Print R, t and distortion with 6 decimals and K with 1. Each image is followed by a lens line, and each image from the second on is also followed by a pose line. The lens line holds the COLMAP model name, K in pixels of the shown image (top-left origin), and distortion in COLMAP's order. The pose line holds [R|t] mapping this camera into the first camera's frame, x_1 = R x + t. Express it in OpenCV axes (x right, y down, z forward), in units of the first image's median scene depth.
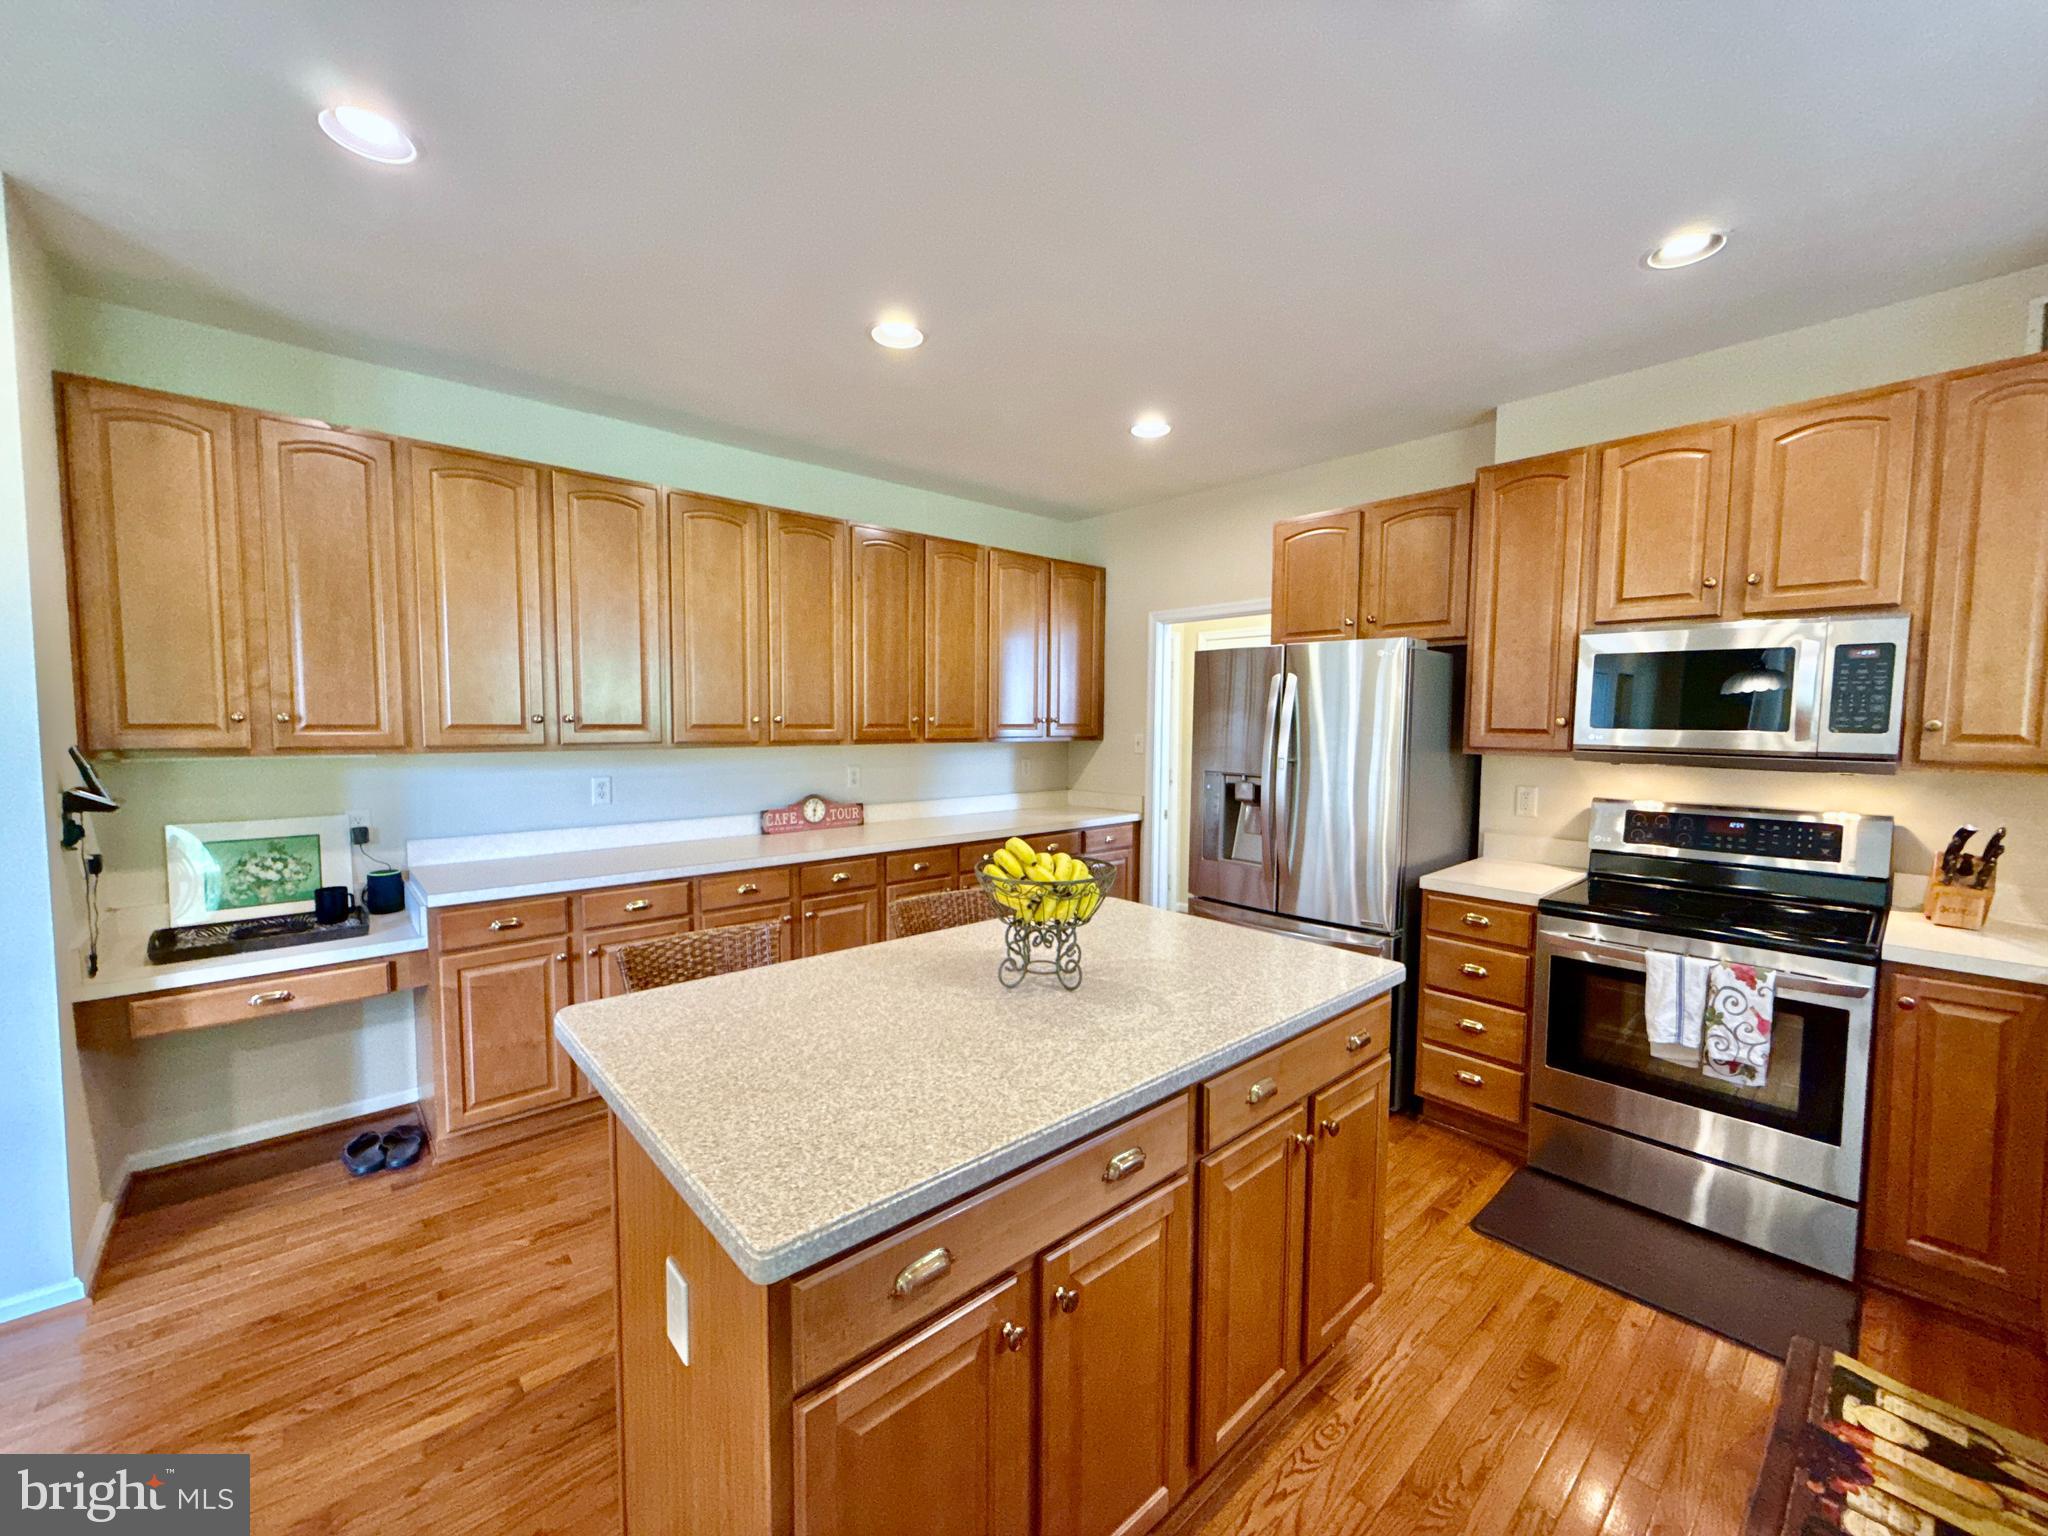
lens RADIAL K [[813.7, 0, 1029.3], [0, 813.7, 773.2], [0, 0, 1]] dist [0.001265, -0.000852]
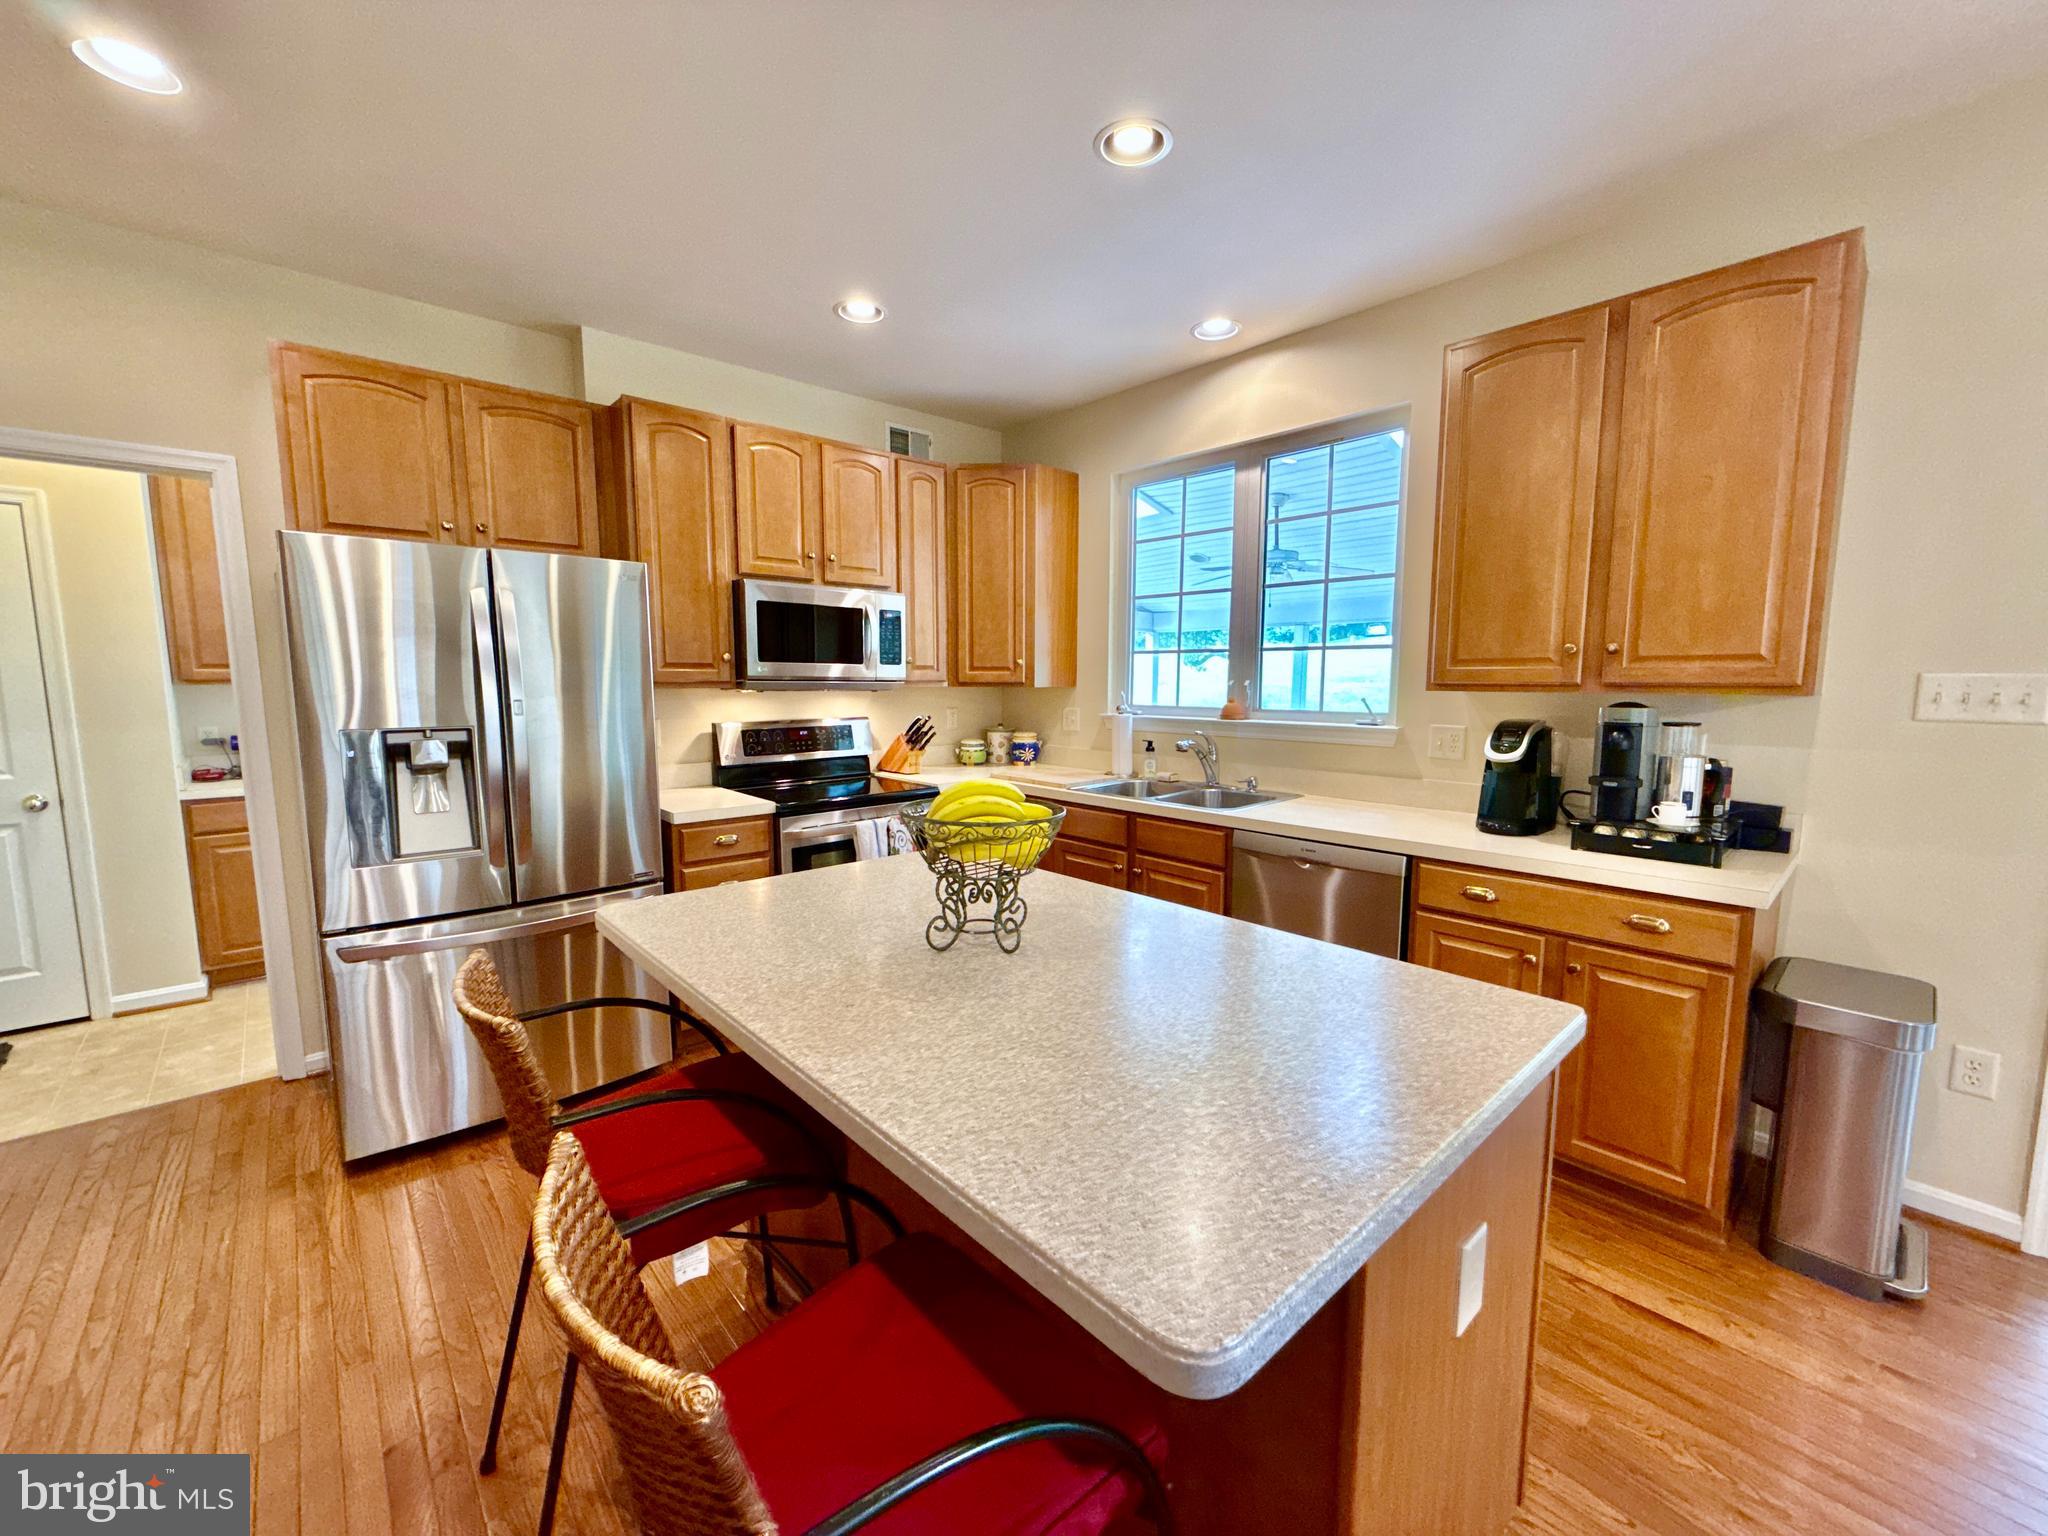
lens RADIAL K [[813.7, 0, 1023.3], [0, 813.7, 768.9], [0, 0, 1]] dist [0.001265, -0.000852]
pose [[-0.007727, -0.118590, 0.992913, -0.635913], [0.069430, 0.990483, 0.118840, -0.017429], [-0.997557, 0.069856, 0.000580, 0.740981]]
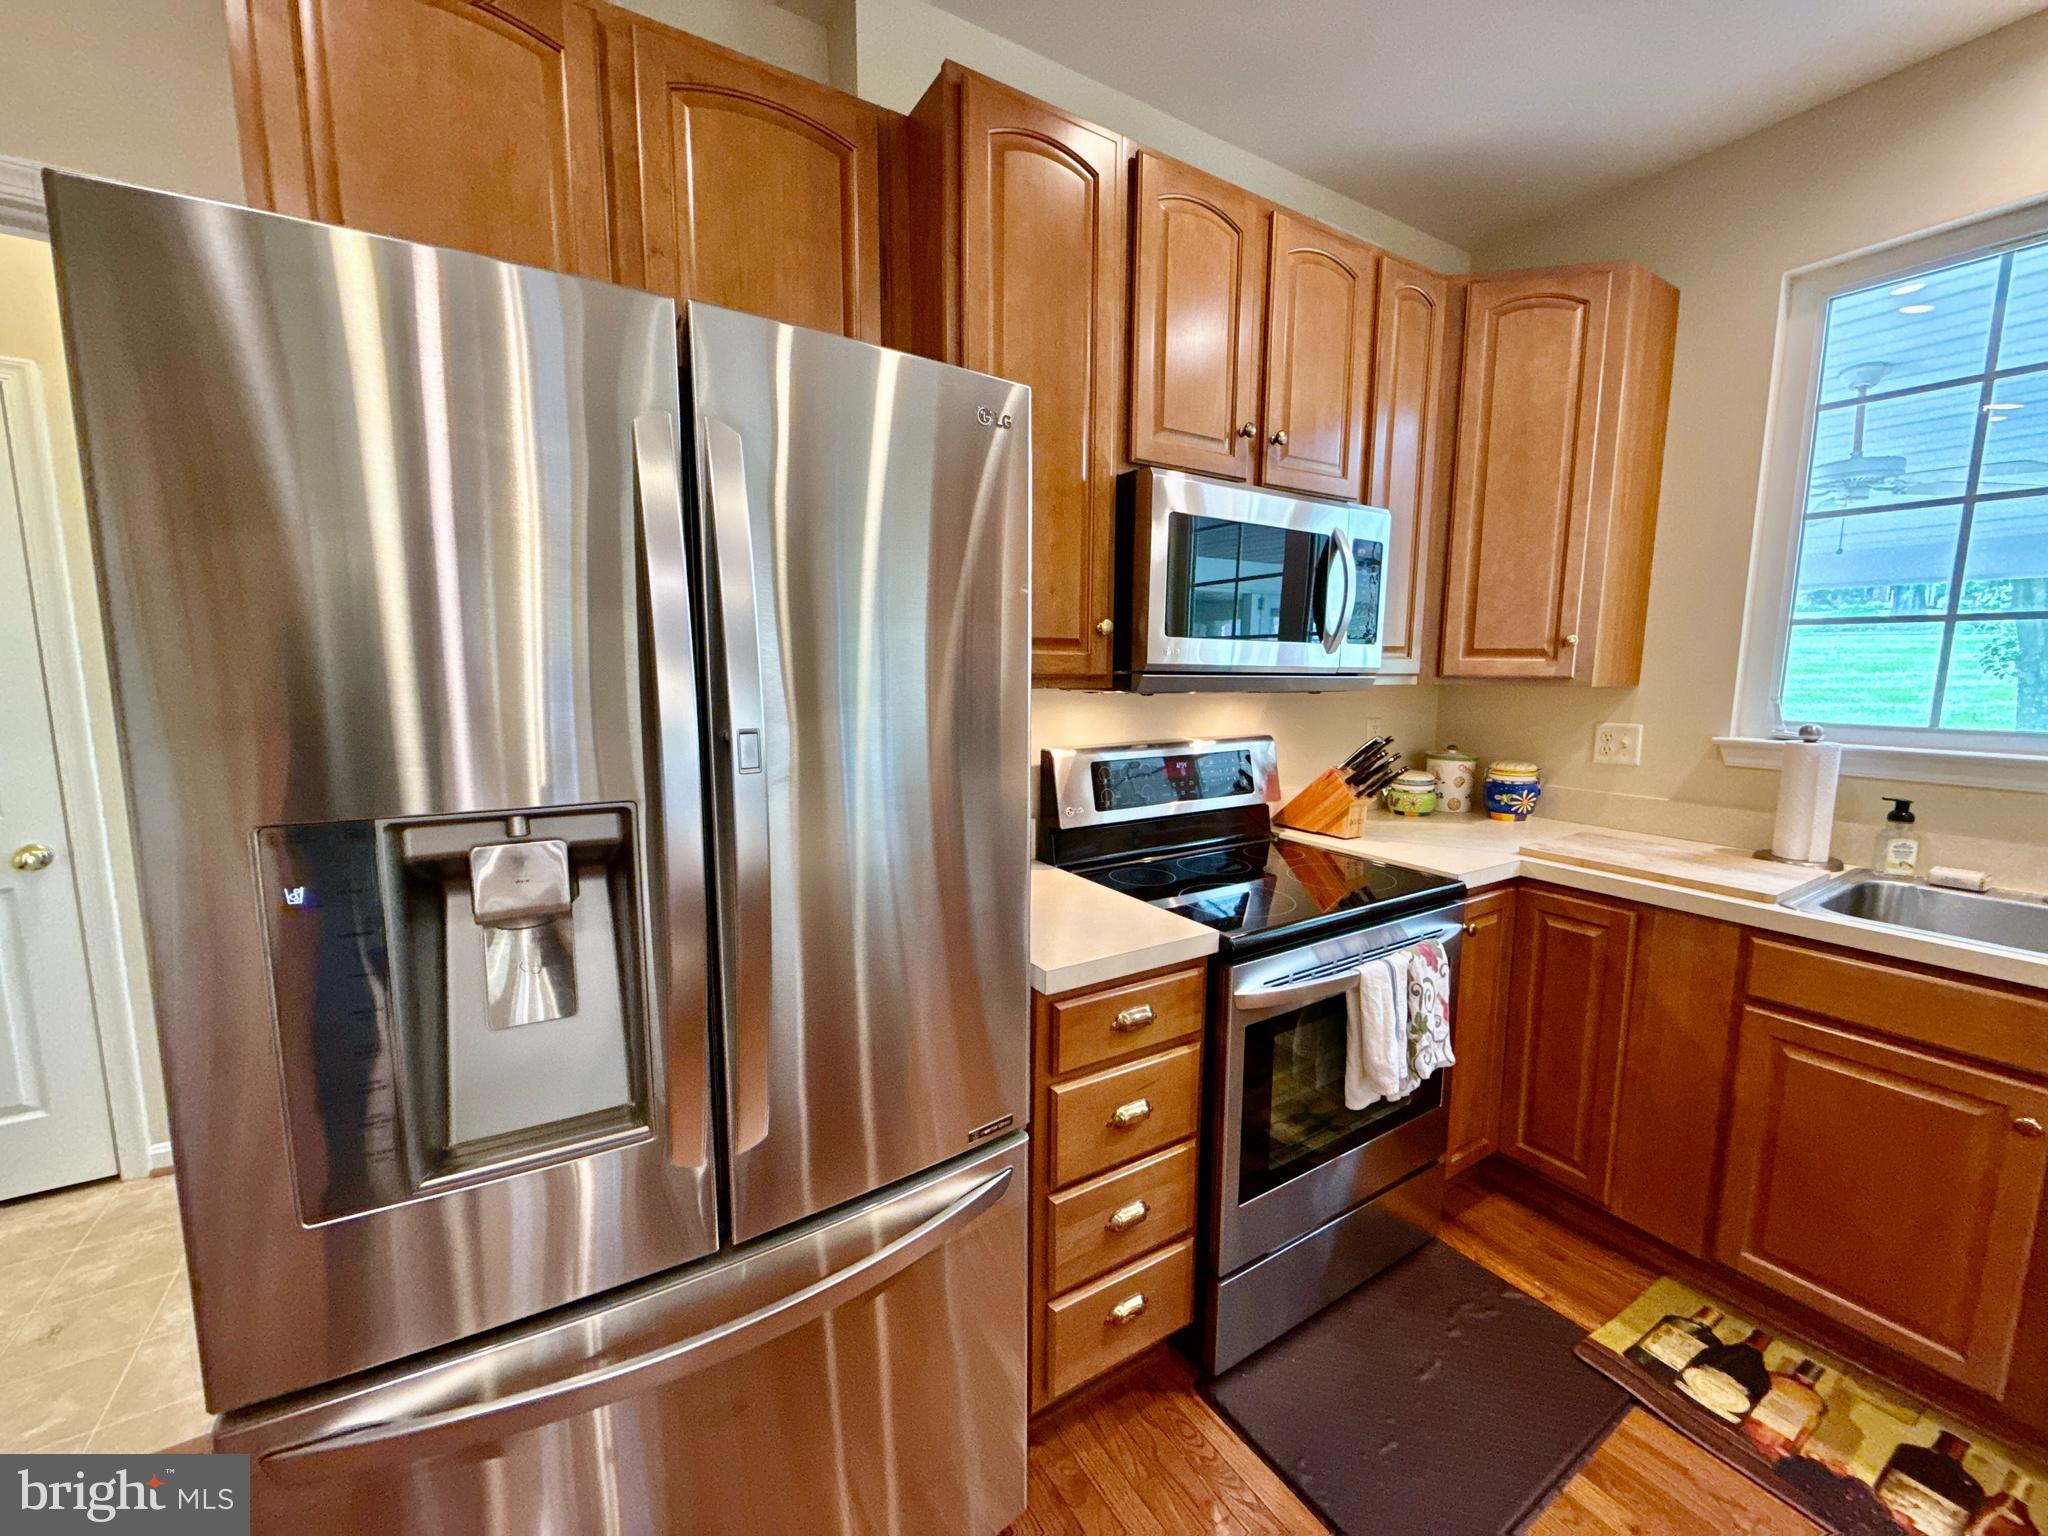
lens RADIAL K [[813.7, 0, 1021.6], [0, 813.7, 767.3], [0, 0, 1]] dist [0.001265, -0.000852]
pose [[0.170553, -0.128243, 0.976967, 0.081627], [0.065336, 0.990784, 0.118651, -0.045009], [-0.983180, 0.043595, 0.177361, 1.200587]]
